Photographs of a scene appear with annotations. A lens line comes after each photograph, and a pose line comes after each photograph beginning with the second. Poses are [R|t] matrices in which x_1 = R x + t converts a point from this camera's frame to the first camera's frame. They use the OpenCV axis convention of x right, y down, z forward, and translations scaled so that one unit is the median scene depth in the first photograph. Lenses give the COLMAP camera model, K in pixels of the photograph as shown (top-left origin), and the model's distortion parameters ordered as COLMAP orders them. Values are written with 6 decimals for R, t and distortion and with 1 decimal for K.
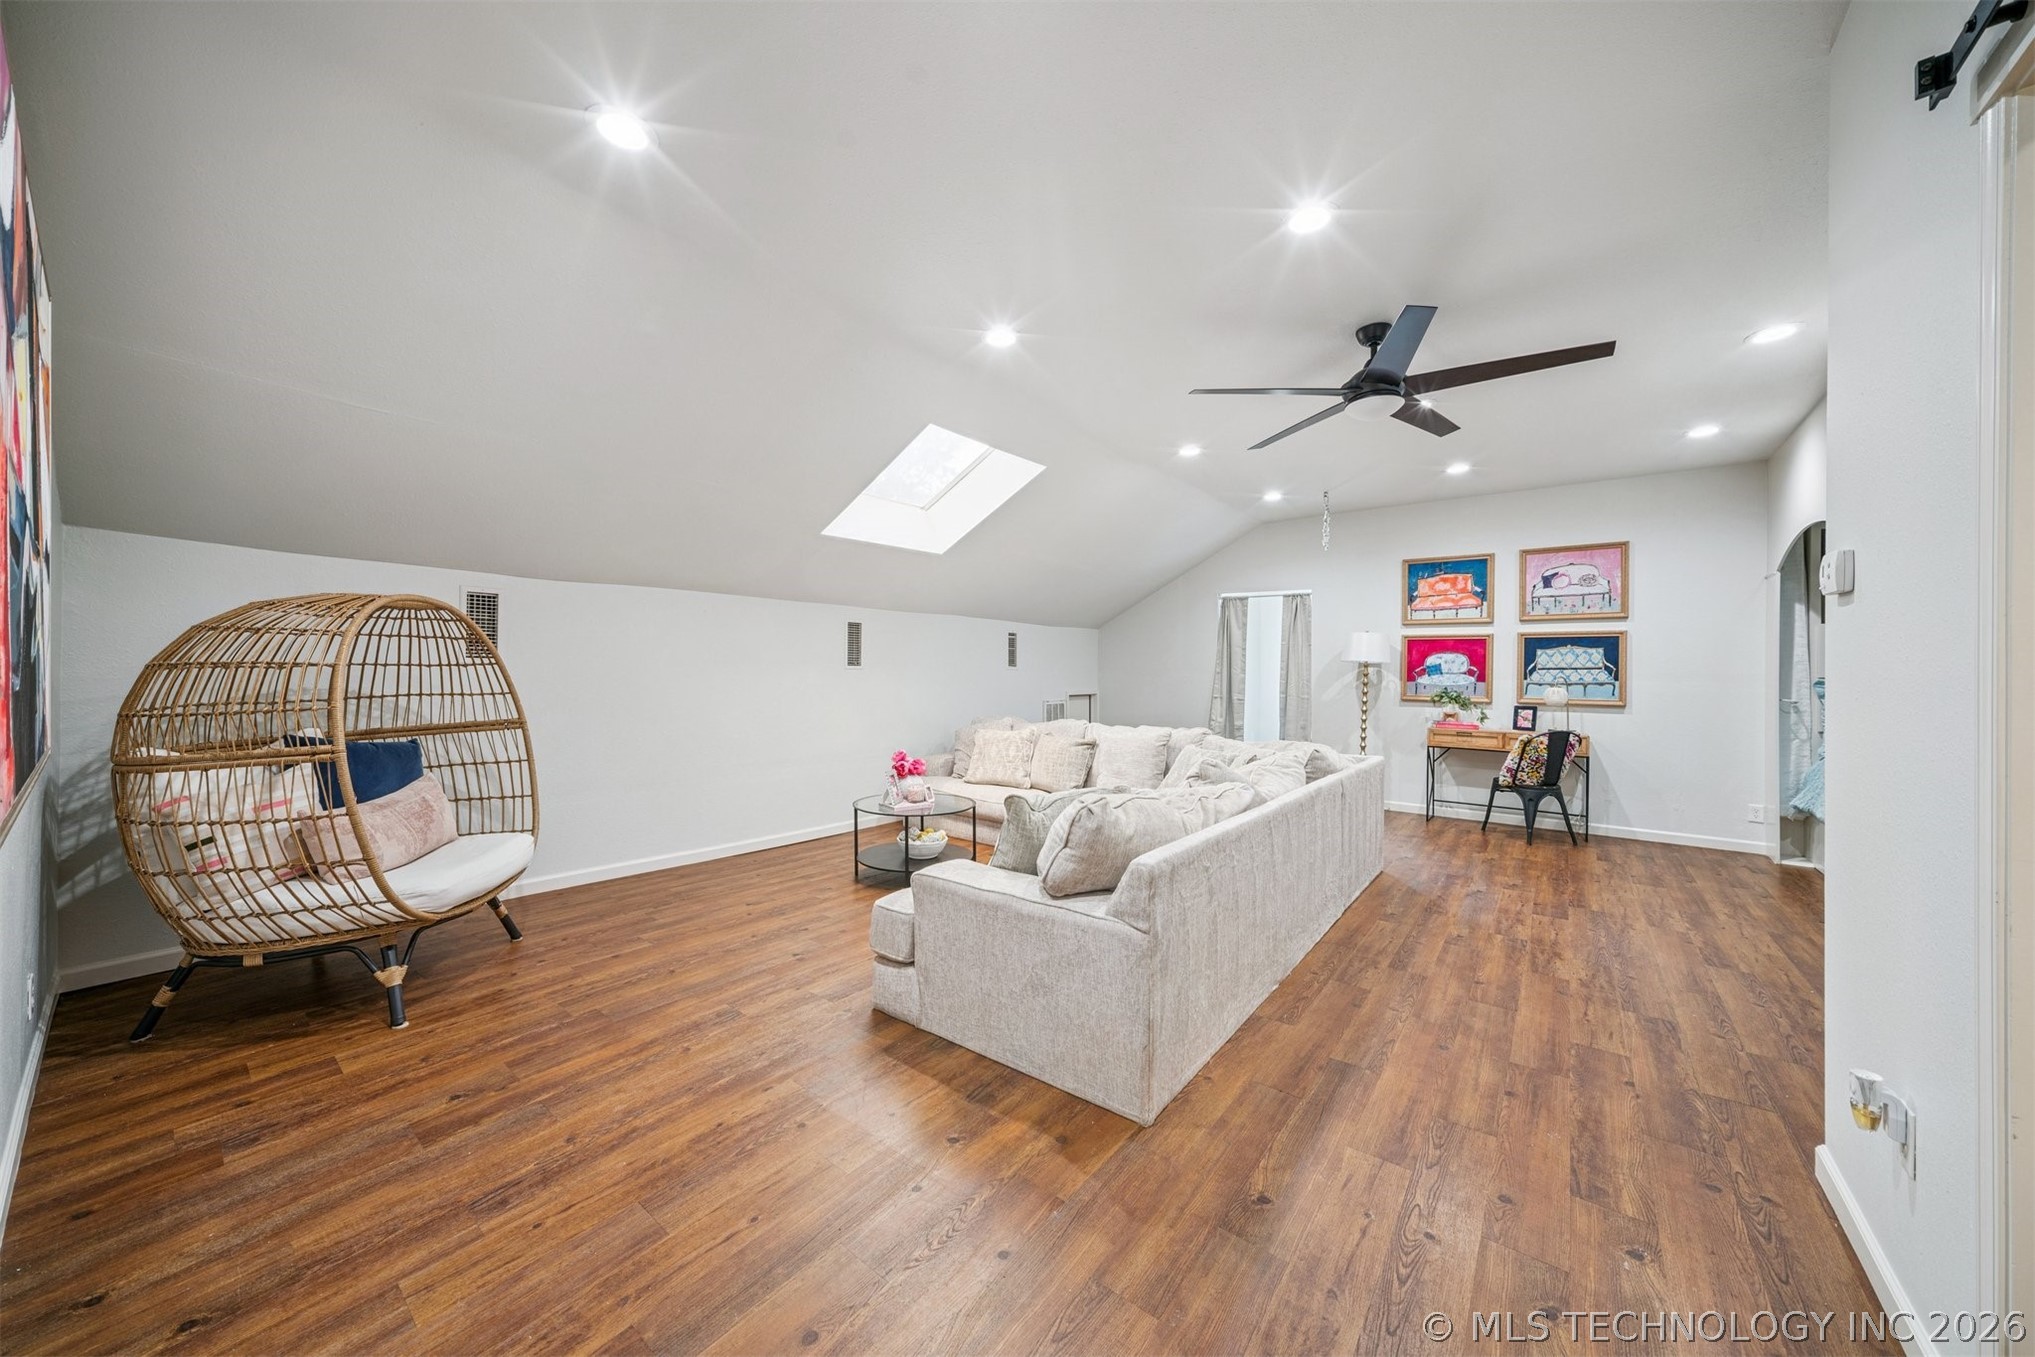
lens RADIAL K [[713.5, 0, 1003.2], [0, 713.5, 678.1], [0, 0, 1]] dist [-0.027740, 0.012886]
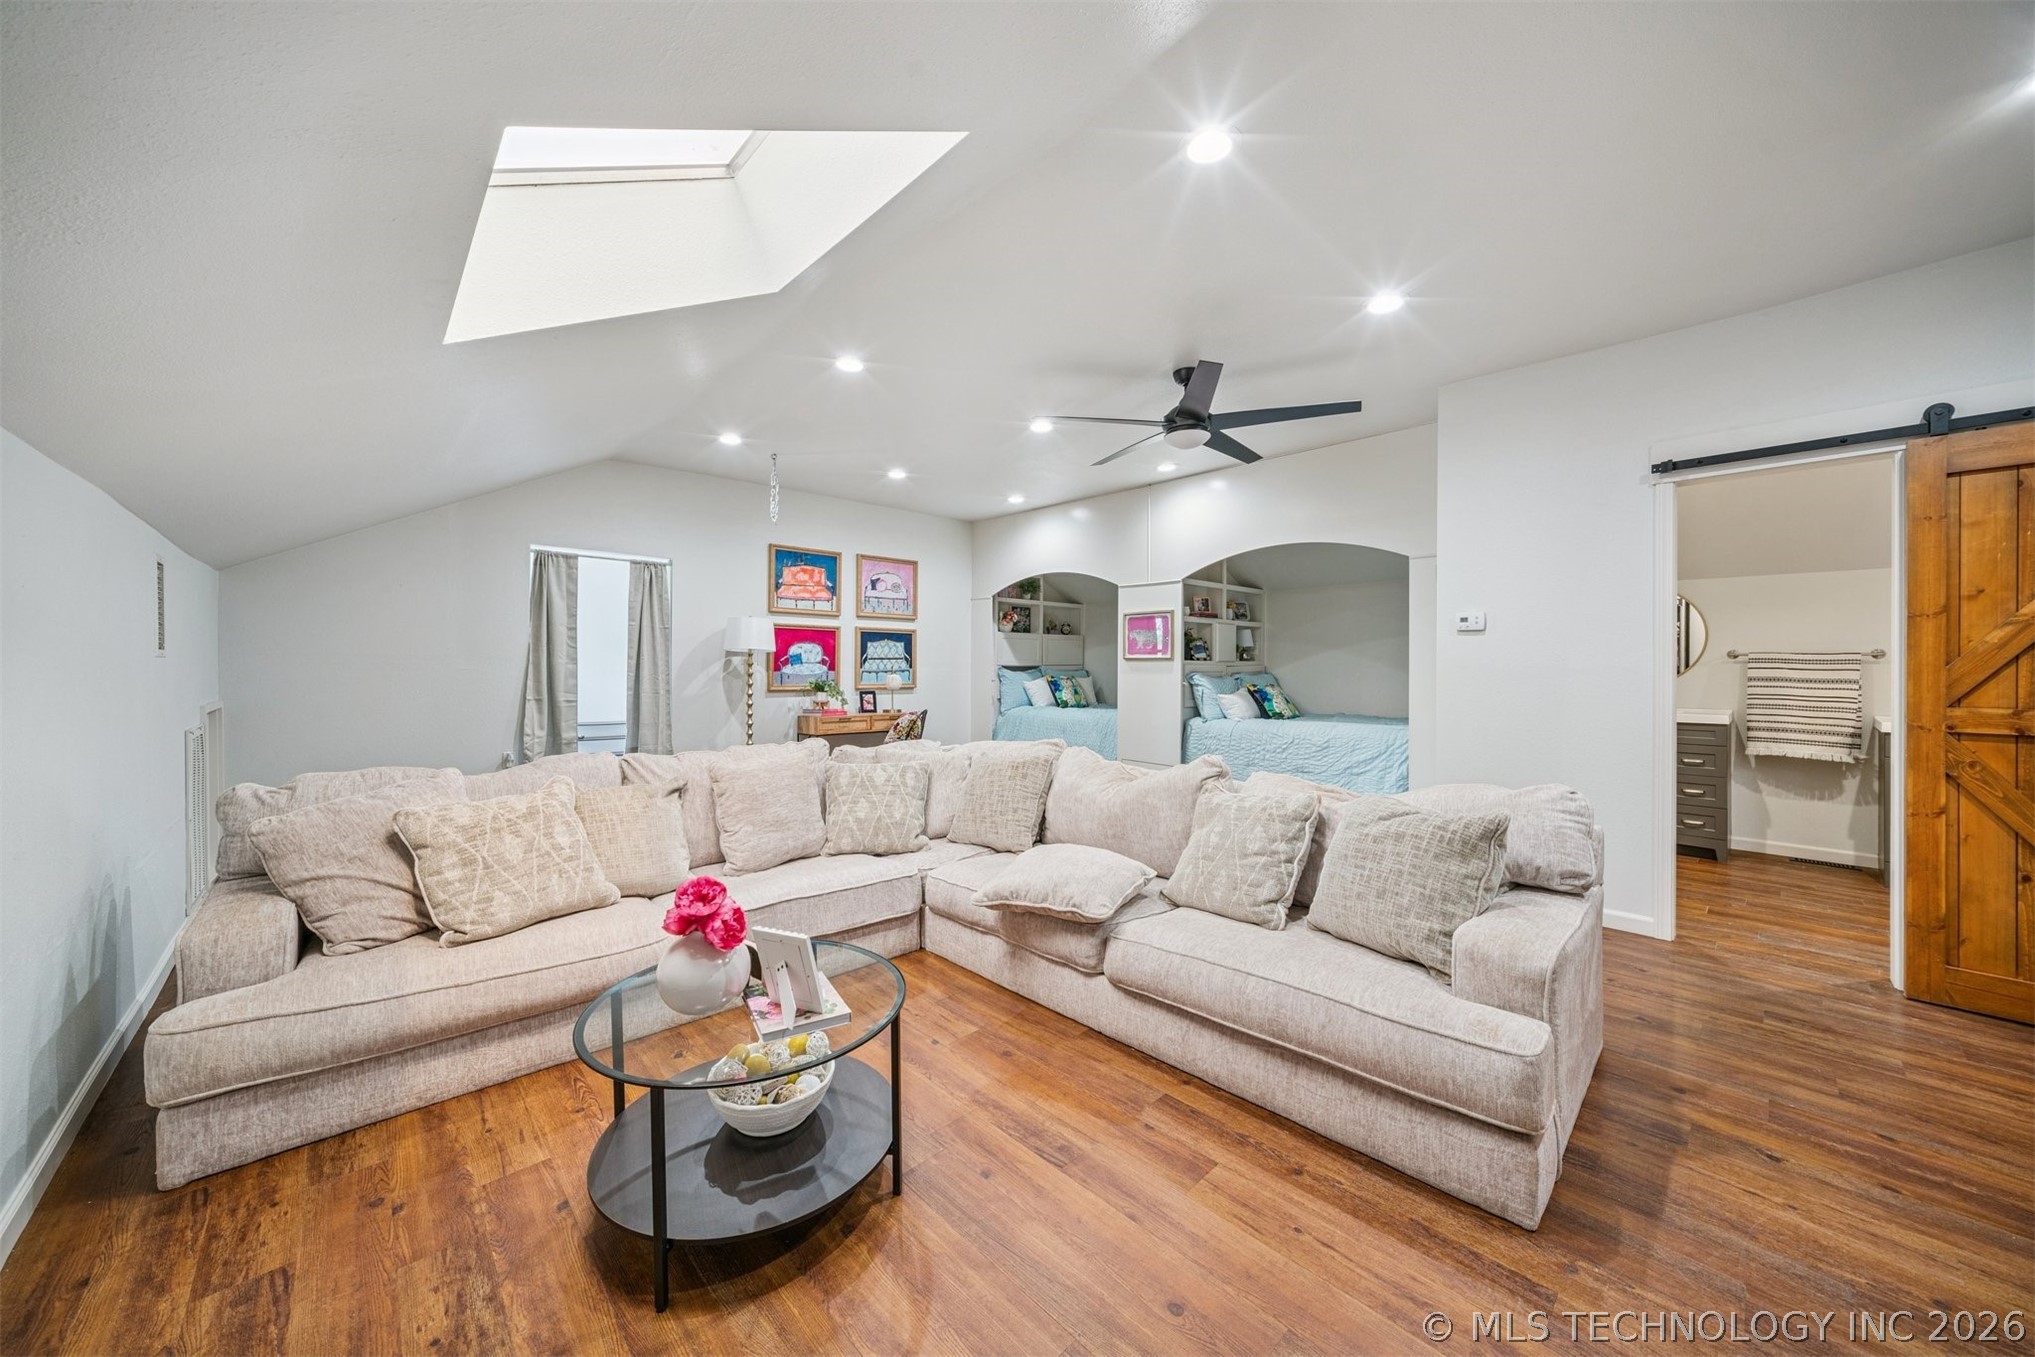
lens RADIAL K [[713.5, 0, 1003.2], [0, 713.5, 678.1], [0, 0, 1]] dist [-0.027740, 0.012886]
pose [[0.146448, -0.028958, 0.988794, -0.360016], [0.003553, 0.999580, 0.028748, -0.013667], [-0.989212, -0.000697, 0.146490, 0.586862]]
